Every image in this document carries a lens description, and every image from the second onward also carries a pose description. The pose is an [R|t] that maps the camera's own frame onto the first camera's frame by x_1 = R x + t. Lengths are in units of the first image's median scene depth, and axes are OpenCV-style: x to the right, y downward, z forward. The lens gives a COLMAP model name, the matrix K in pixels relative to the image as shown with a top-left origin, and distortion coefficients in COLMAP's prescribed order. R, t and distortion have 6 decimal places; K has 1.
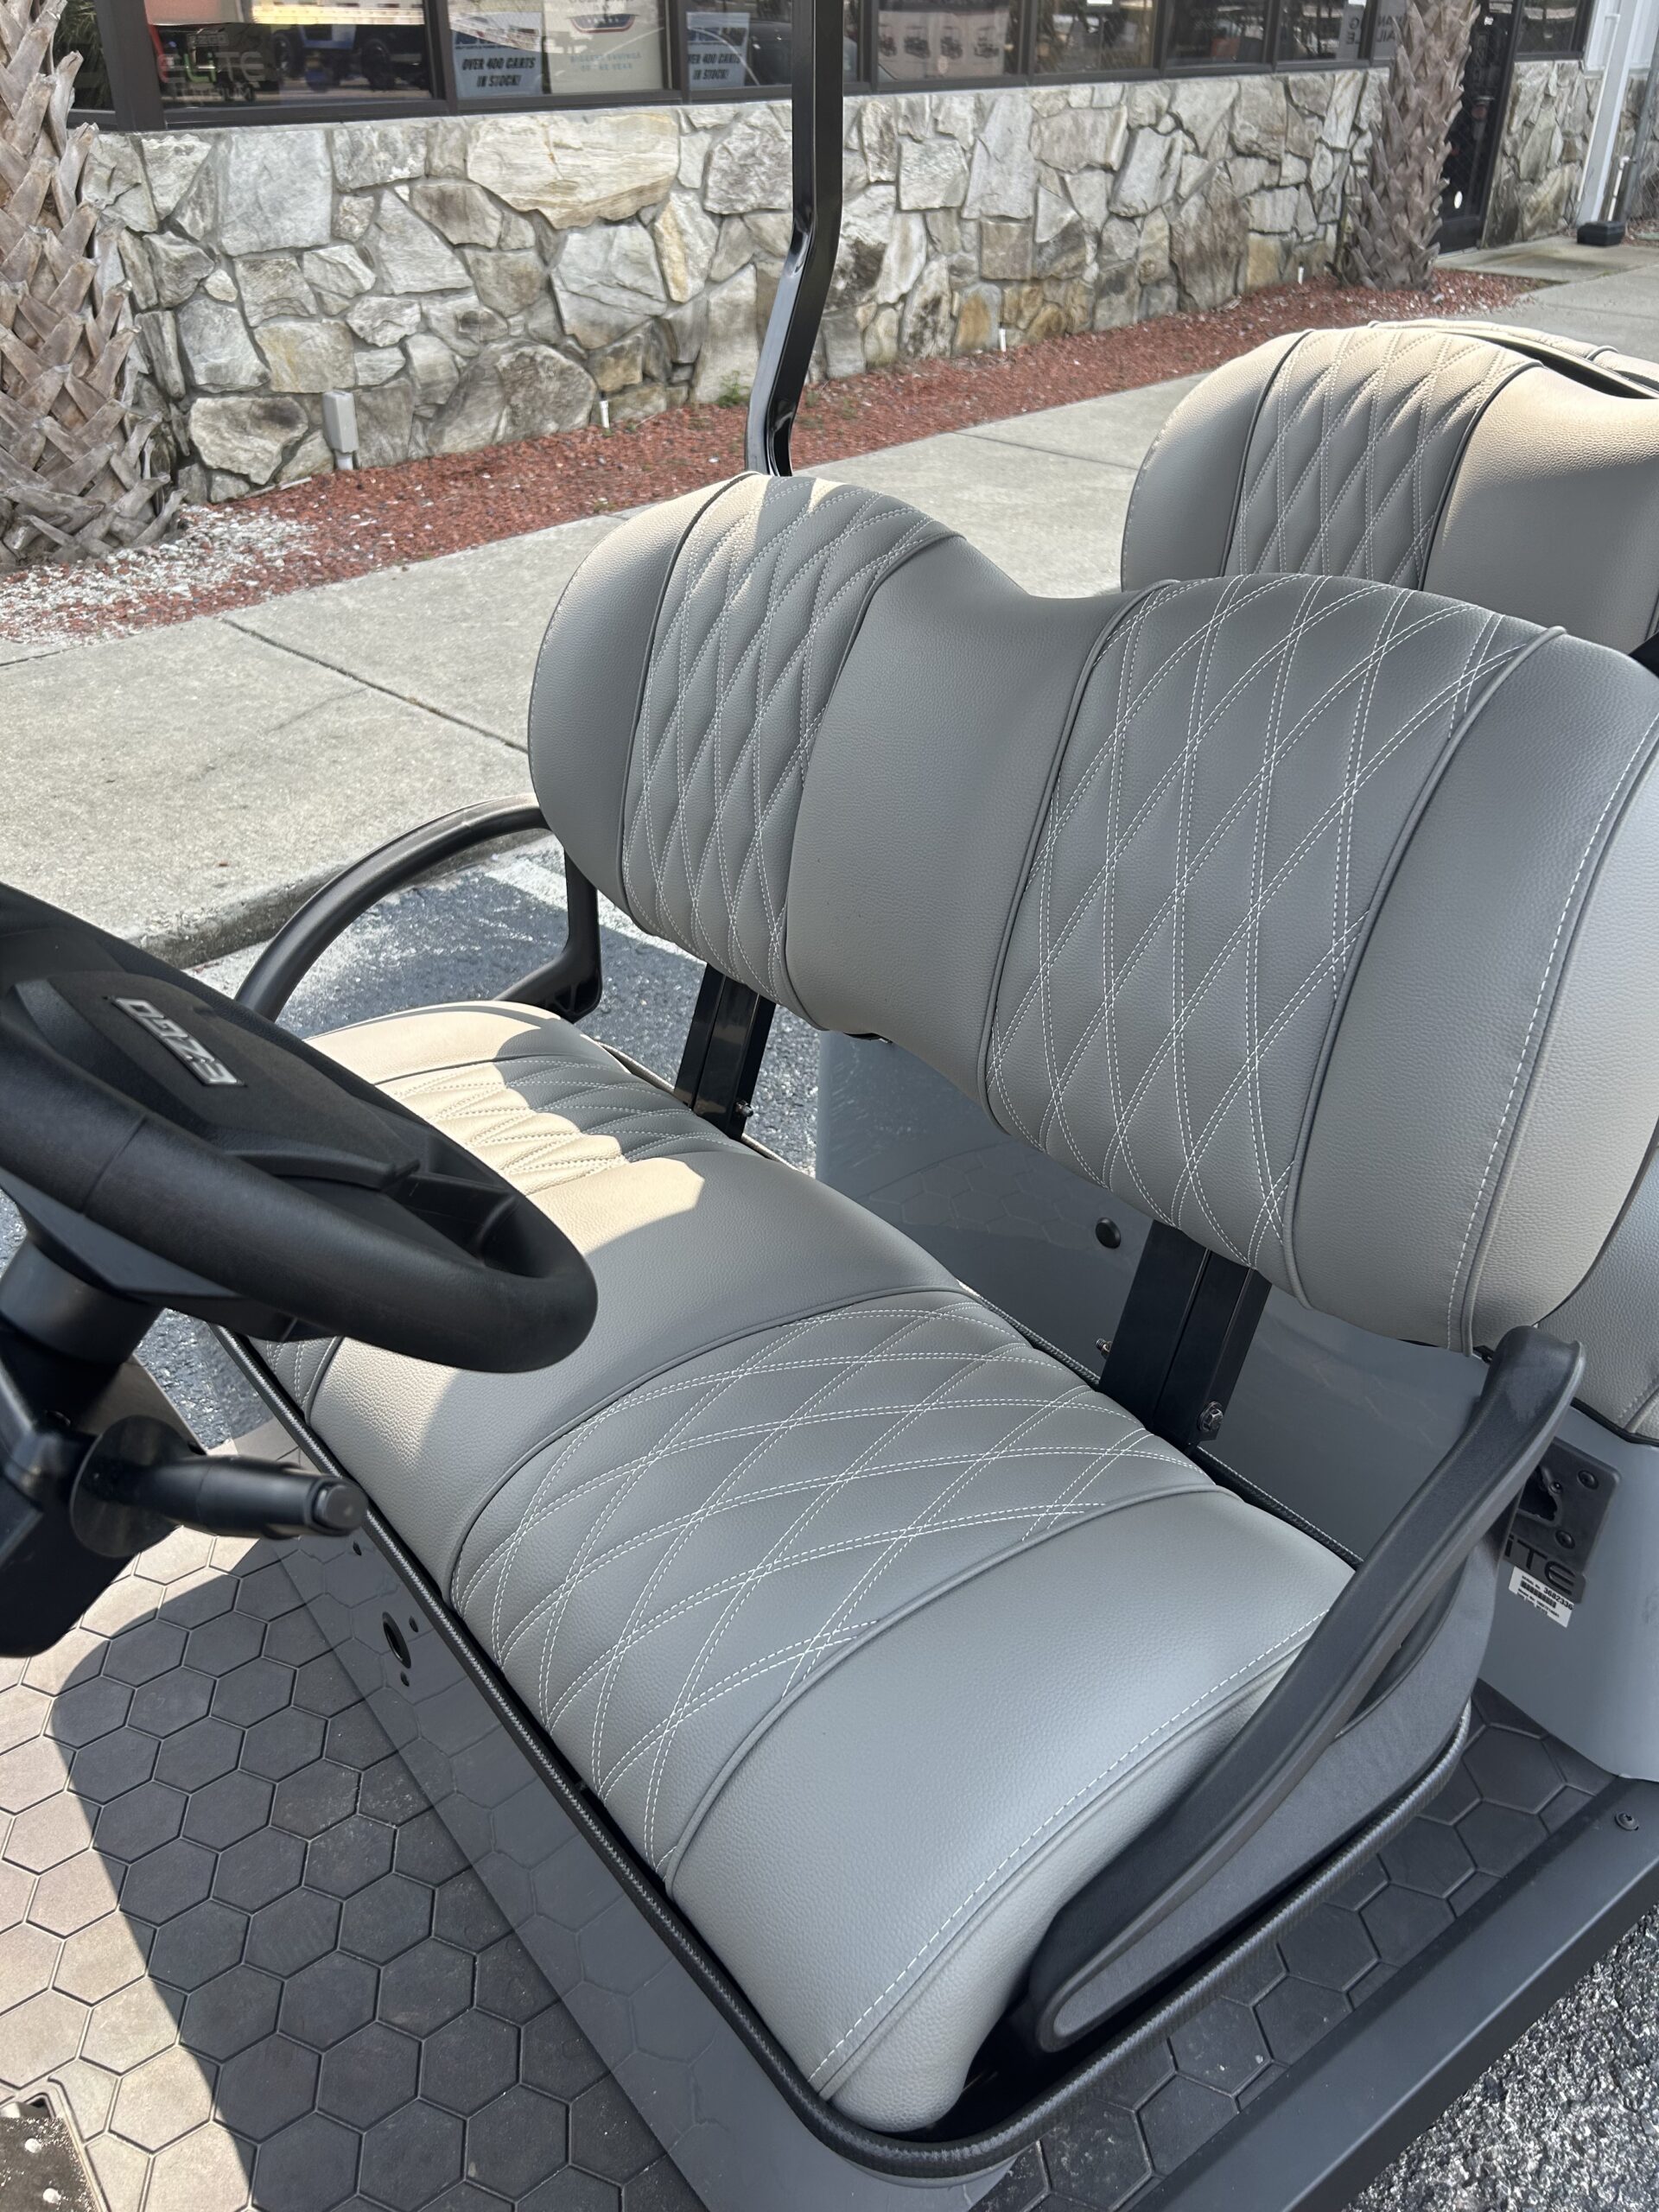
lens RADIAL K [[1667.4, 0, 826.2], [0, 1667.4, 1098.7], [0, 0, 1]] dist [0.054785, -0.066179]
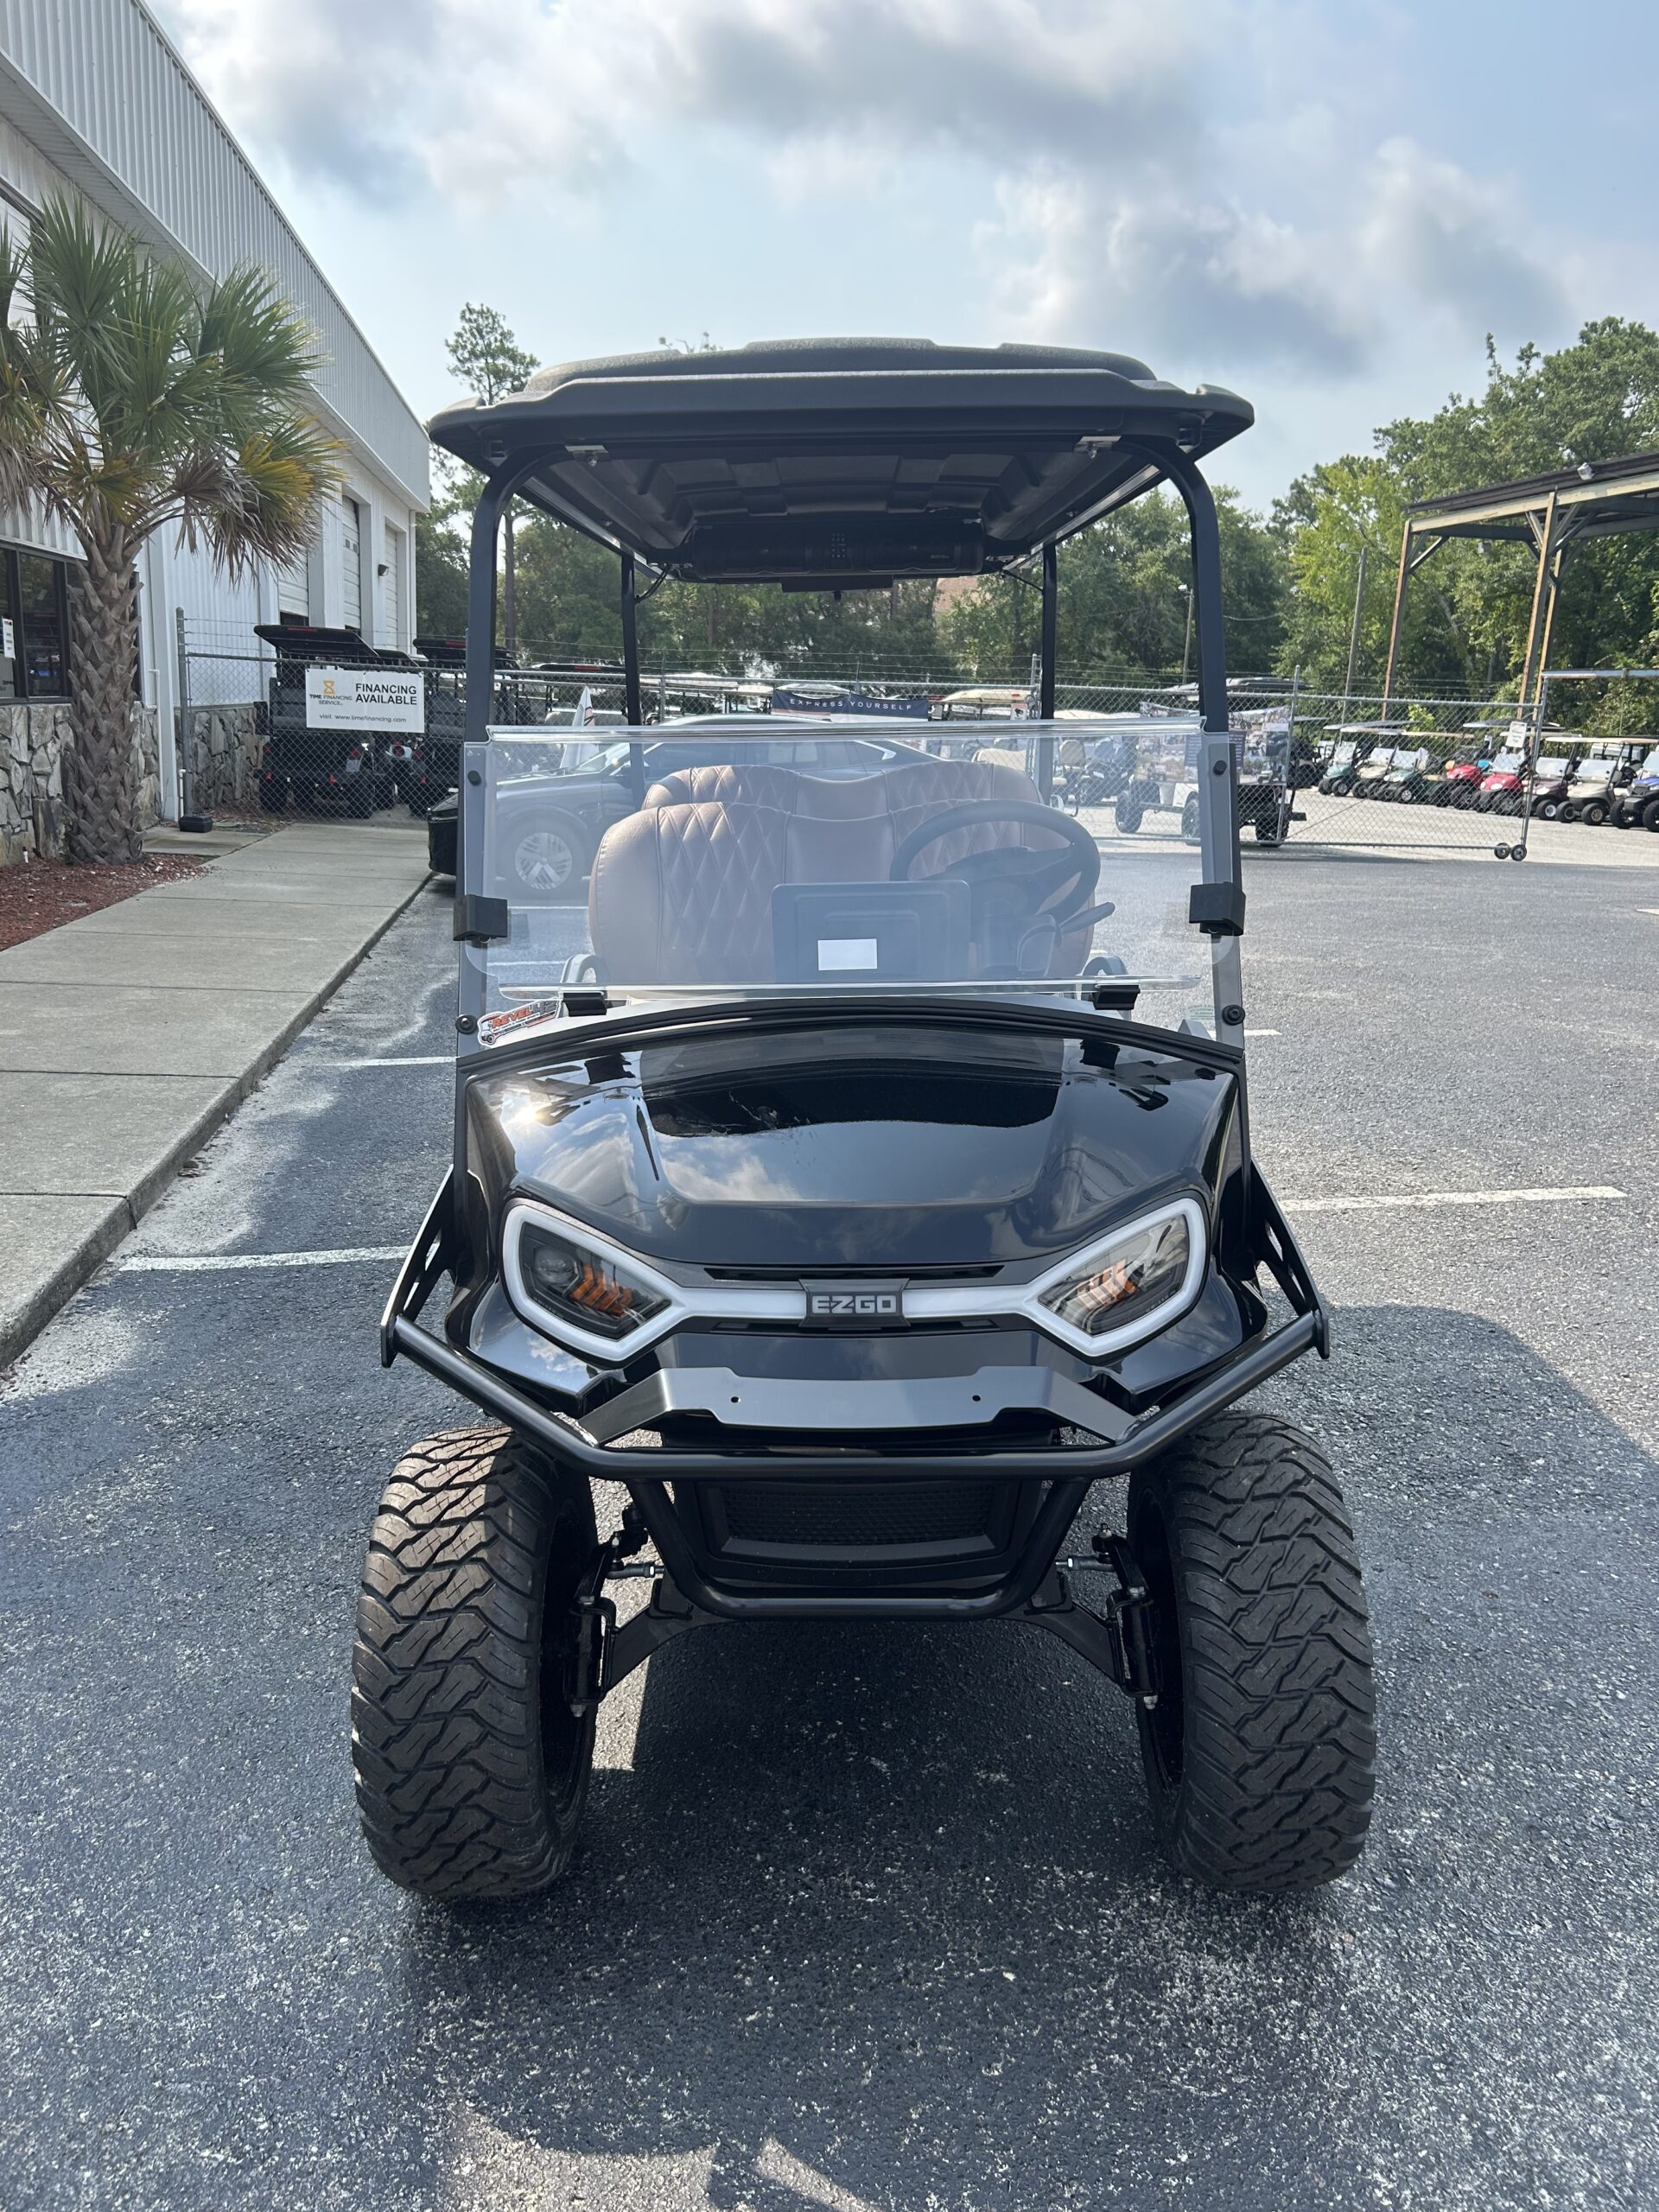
lens RADIAL K [[1674.2, 0, 832.1], [0, 1674.2, 1106.5], [0, 0, 1]] dist [0.013998, -0.006221]
pose [[0.635060, -0.151002, 0.757560, -0.451195], [0.378159, 0.915927, -0.134441, 0.069240], [-0.673568, 0.371856, 0.638771, -0.108335]]
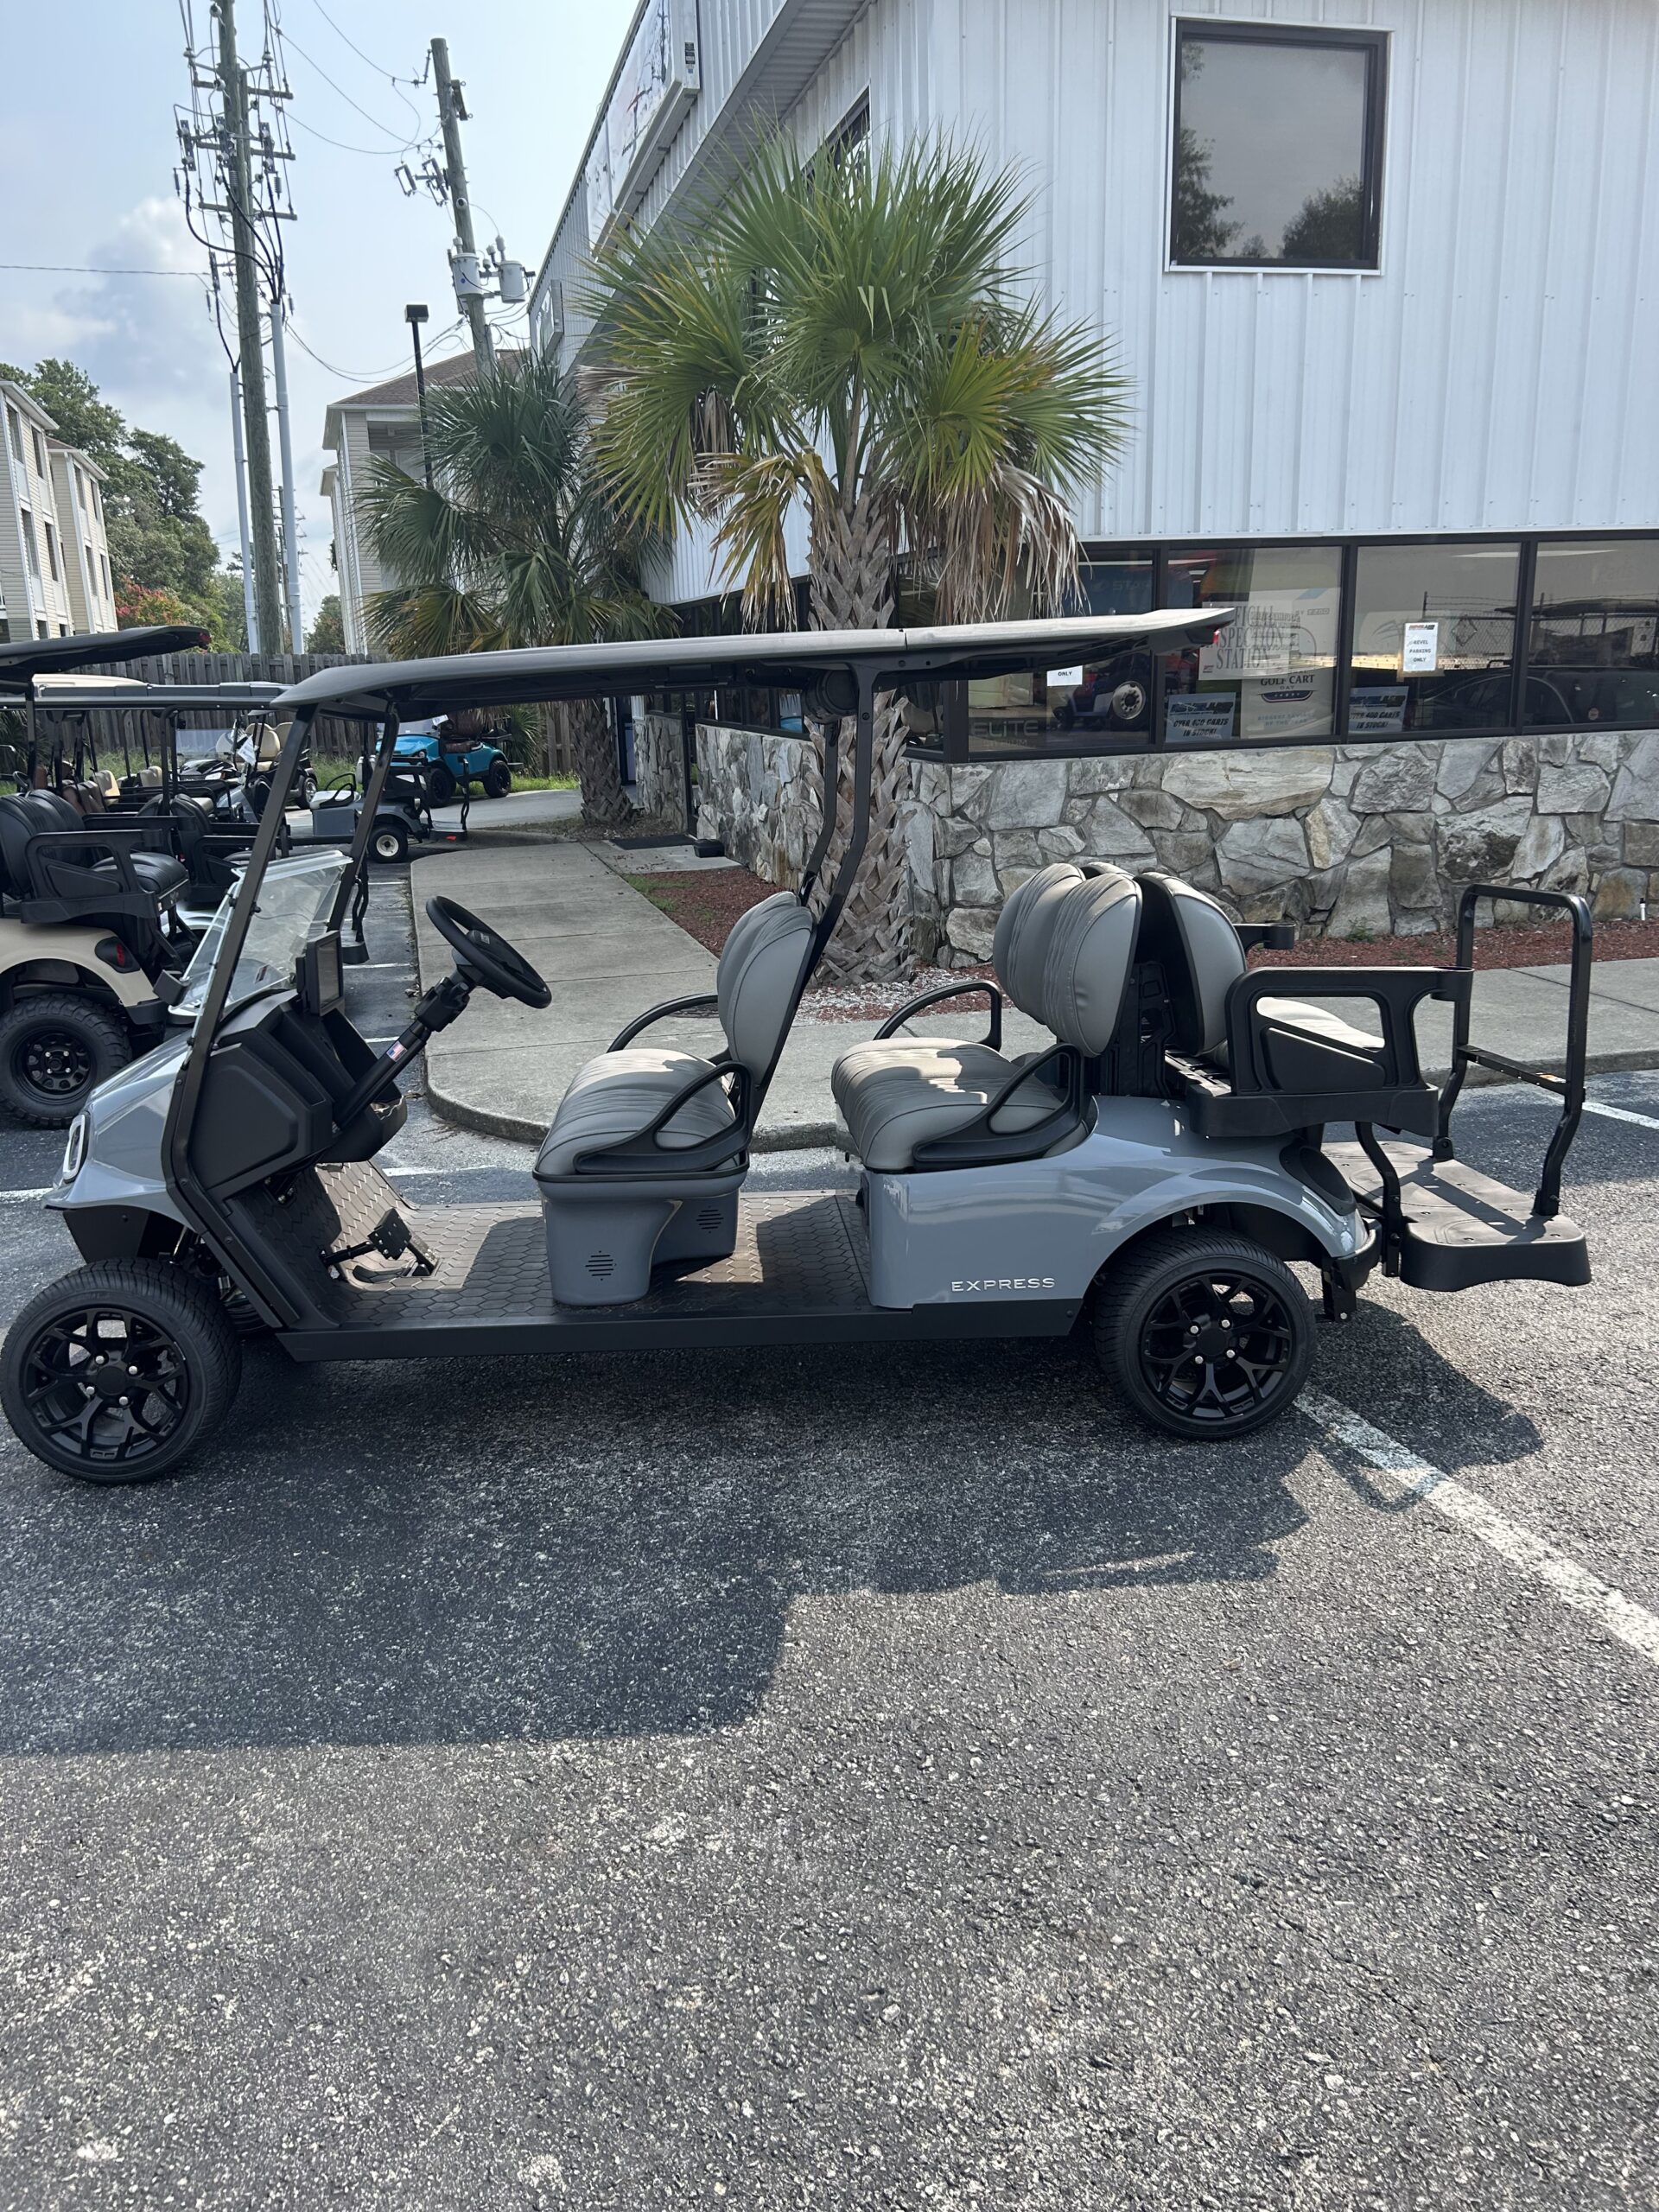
lens RADIAL K [[1675.2, 0, 813.7], [0, 1675.2, 1098.1], [0, 0, 1]] dist [0.048991, -0.060947]
pose [[0.836153, 0.118046, -0.535642, 0.367183], [-0.274643, 0.935432, -0.222573, 0.142517], [0.474783, 0.333215, 0.814585, -0.298410]]
